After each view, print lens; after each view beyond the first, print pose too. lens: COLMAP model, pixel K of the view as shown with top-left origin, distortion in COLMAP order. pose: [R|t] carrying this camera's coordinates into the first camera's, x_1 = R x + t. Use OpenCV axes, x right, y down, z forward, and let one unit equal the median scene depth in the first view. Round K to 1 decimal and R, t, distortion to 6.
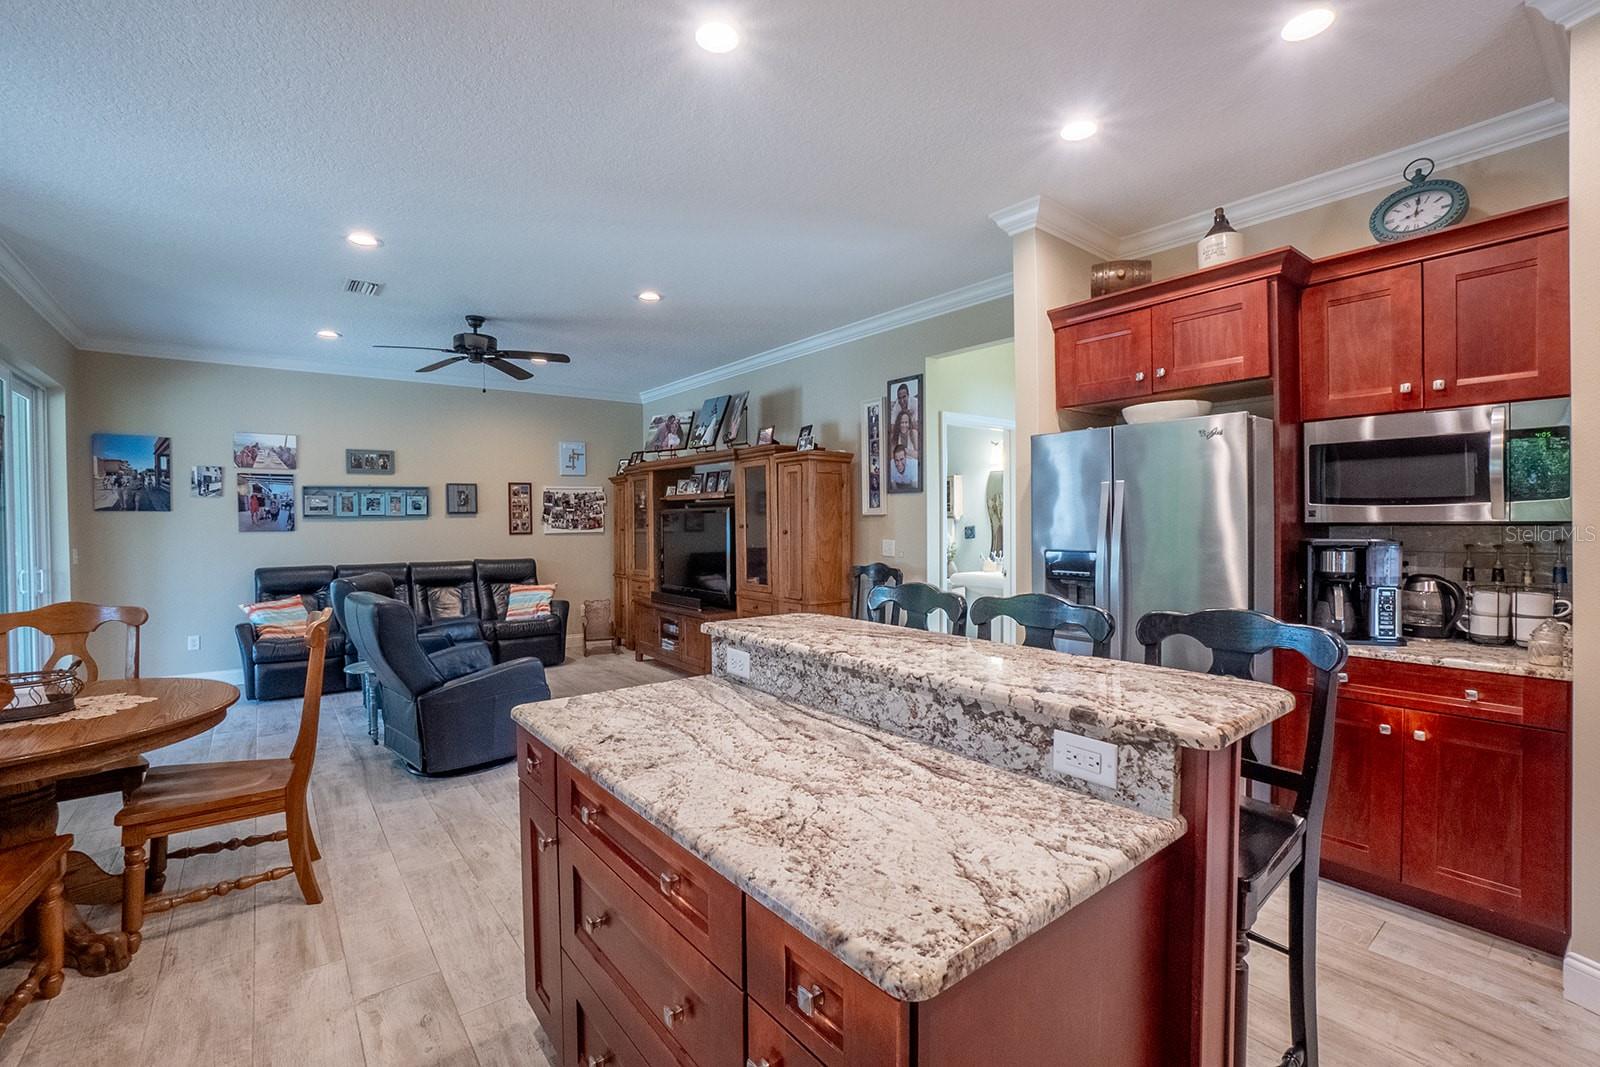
lens RADIAL K [[709.7, 0, 800.6], [0, 709.7, 528.0], [0, 0, 1]] dist [-0.063048, 0.023269]
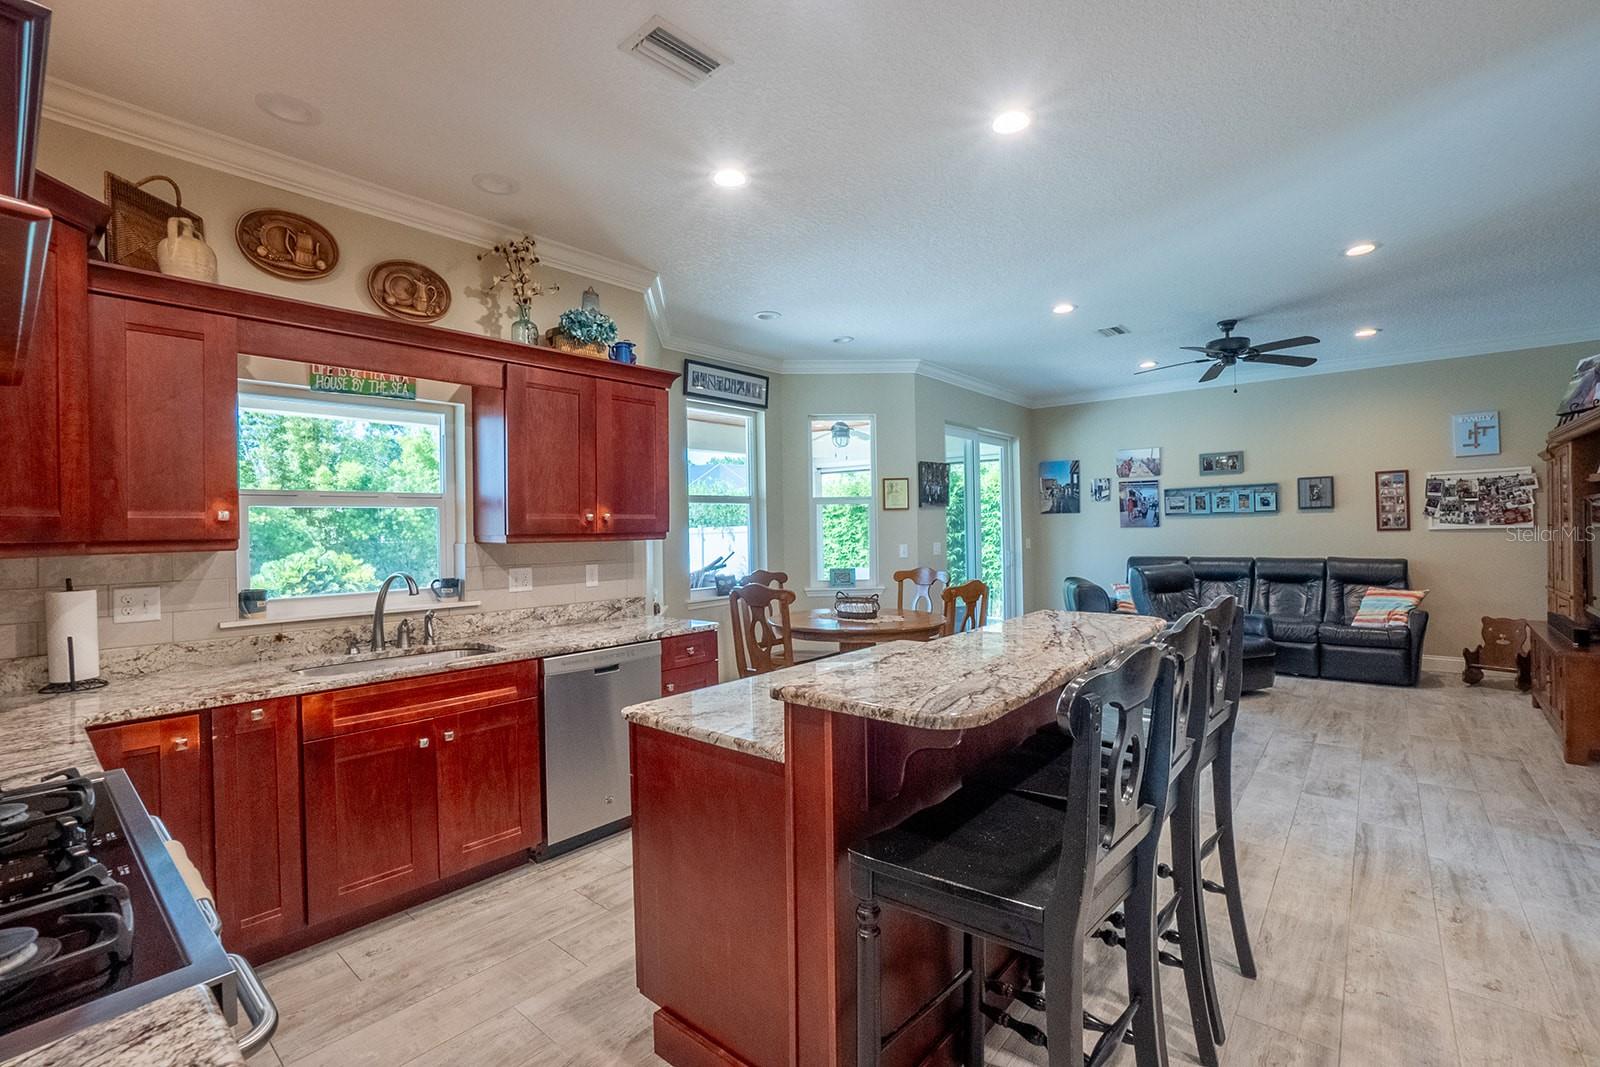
lens RADIAL K [[712.3, 0, 797.4], [0, 712.3, 527.8], [0, 0, 1]] dist [-0.065257, 0.025143]
pose [[0.202940, 0.002623, -0.979188, 0.612304], [0.006515, 0.999971, 0.004029, -0.005714], [0.979169, -0.007197, 0.202917, 0.238135]]
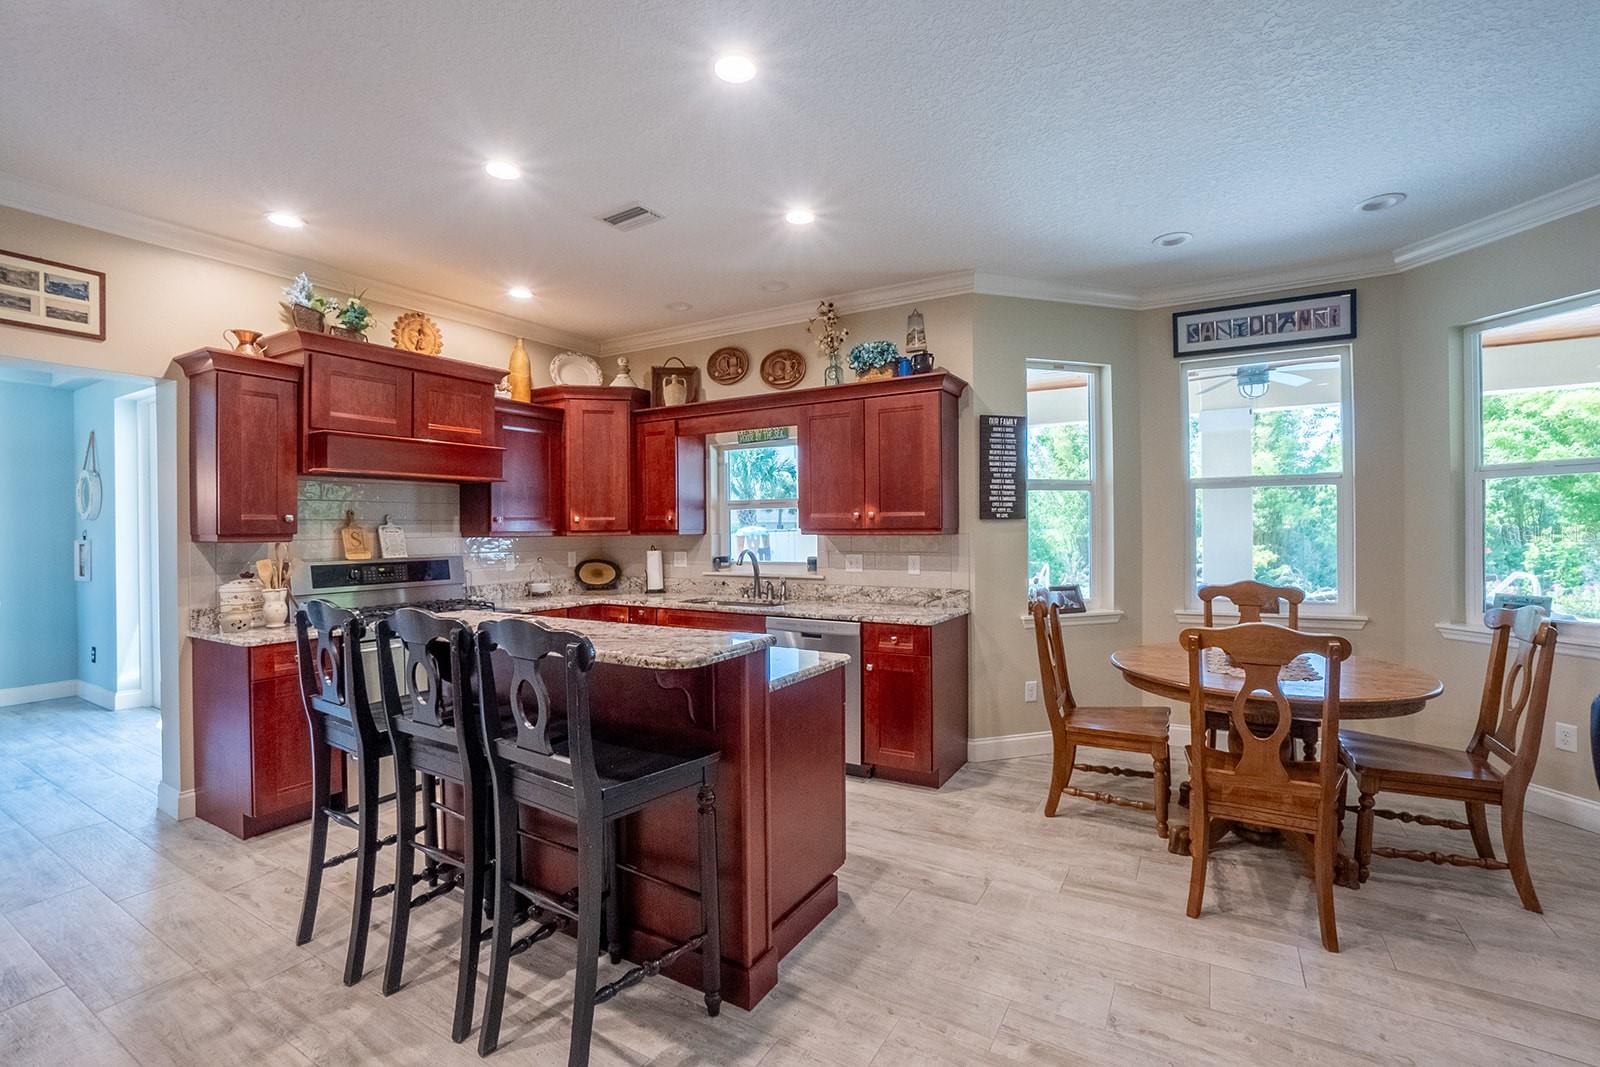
lens RADIAL K [[709.7, 0, 800.6], [0, 709.7, 528.0], [0, 0, 1]] dist [-0.063048, 0.023269]
pose [[-0.932161, 0.017319, -0.361629, 0.106557], [0.013362, 0.999820, 0.013438, -0.014039], [0.361796, 0.007695, -0.932225, 1.254370]]
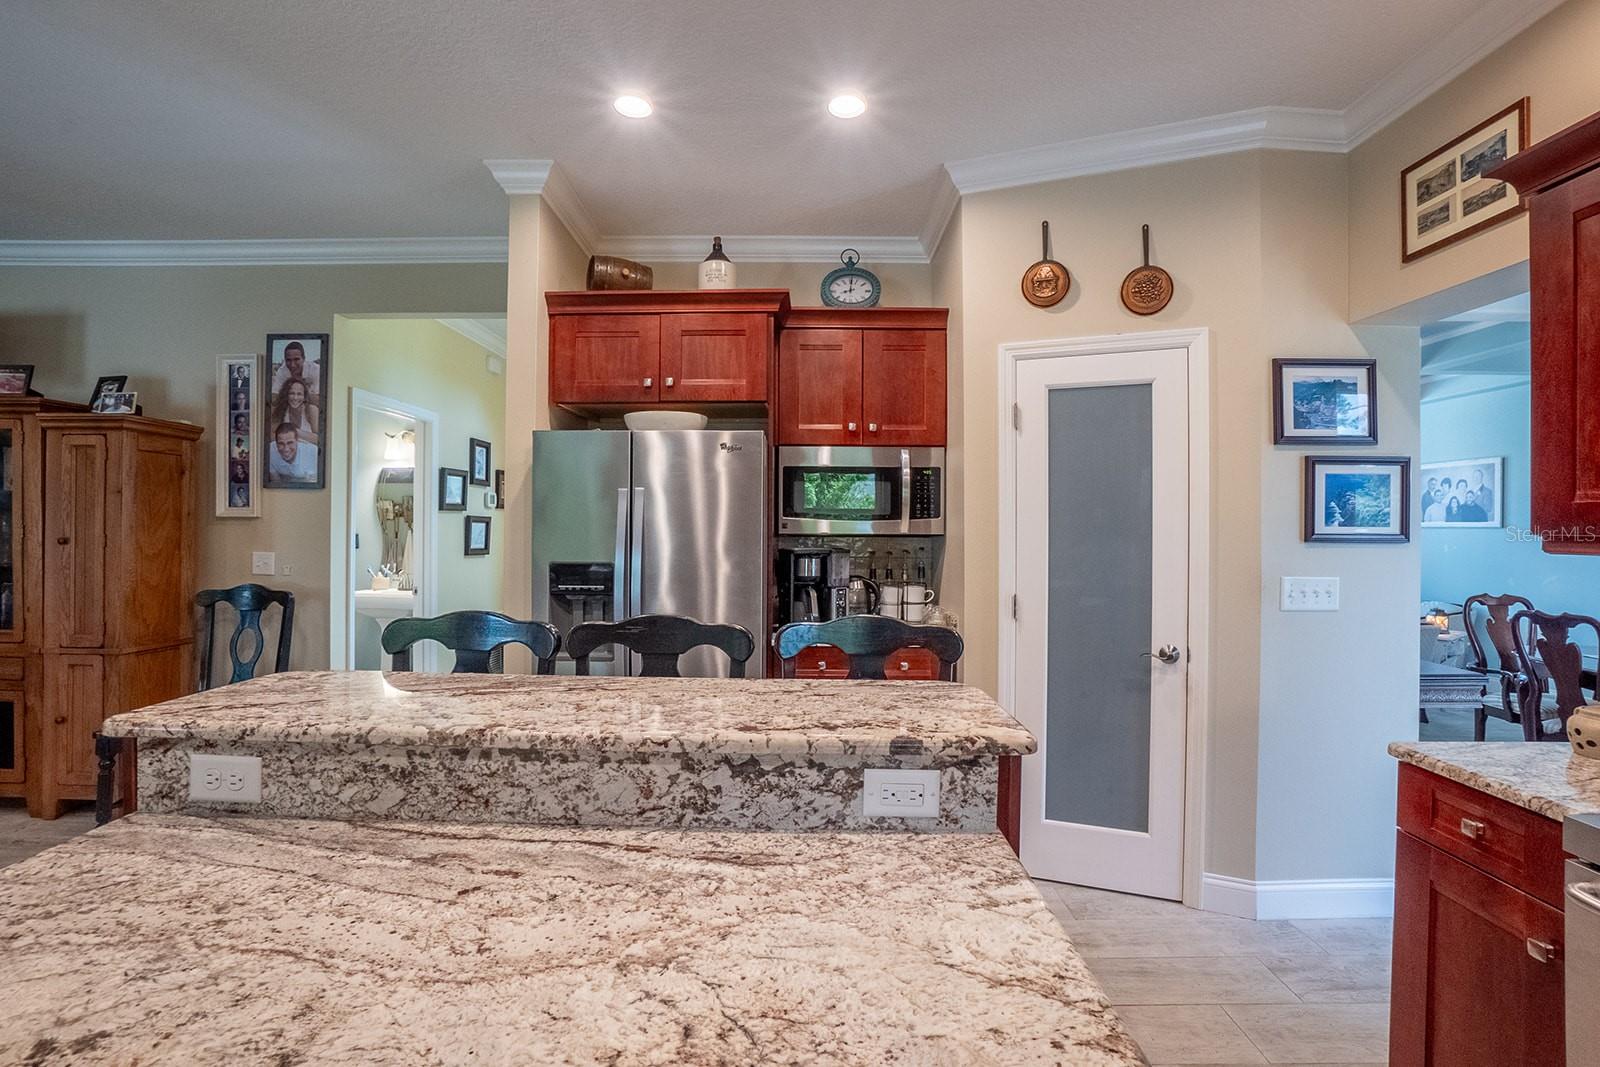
lens RADIAL K [[720.6, 0, 799.8], [0, 720.6, 530.5], [0, 0, 1]] dist [-0.061976, 0.022351]
pose [[0.621885, 0.011887, 0.783018, -0.145253], [-0.005156, 0.999925, -0.011084, -0.000212], [-0.783092, 0.002856, 0.621900, 0.188157]]
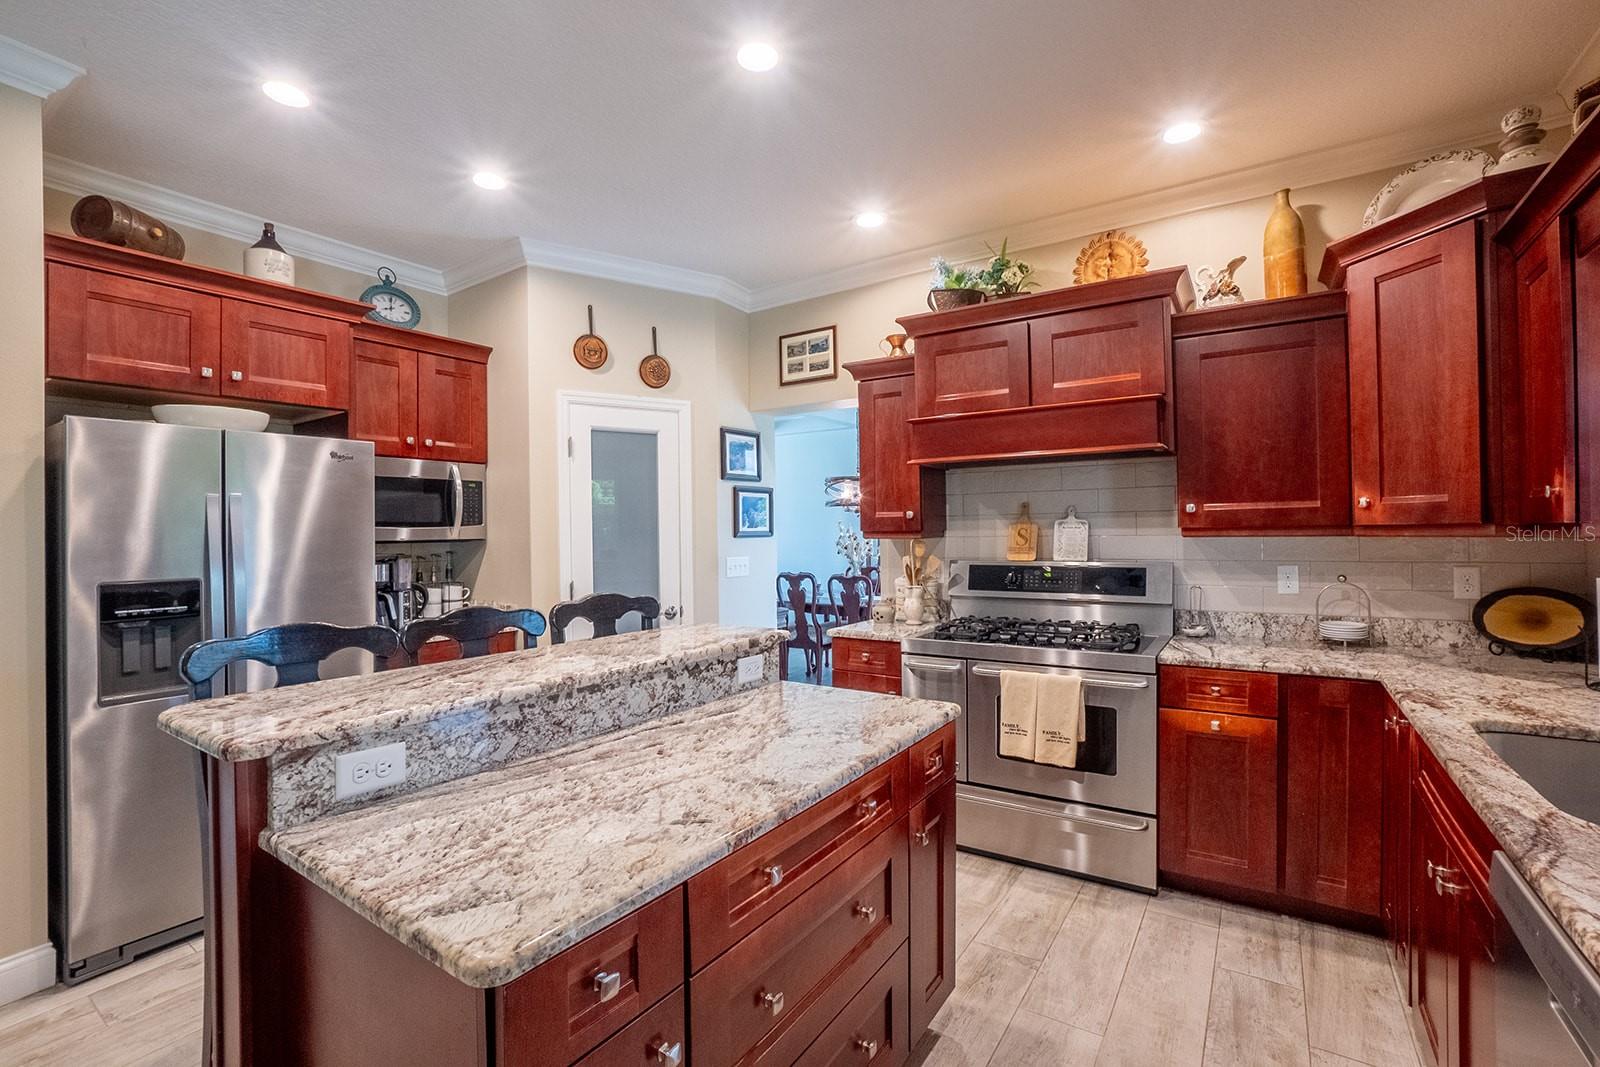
lens RADIAL K [[704.8, 0, 796.9], [0, 704.8, 531.6], [0, 0, 1]] dist [-0.065271, 0.022005]
pose [[-0.306646, 0.011951, 0.951749, -0.464361], [0.024963, 0.999678, -0.004510, -0.000618], [-0.951496, 0.022375, -0.306846, 0.507483]]
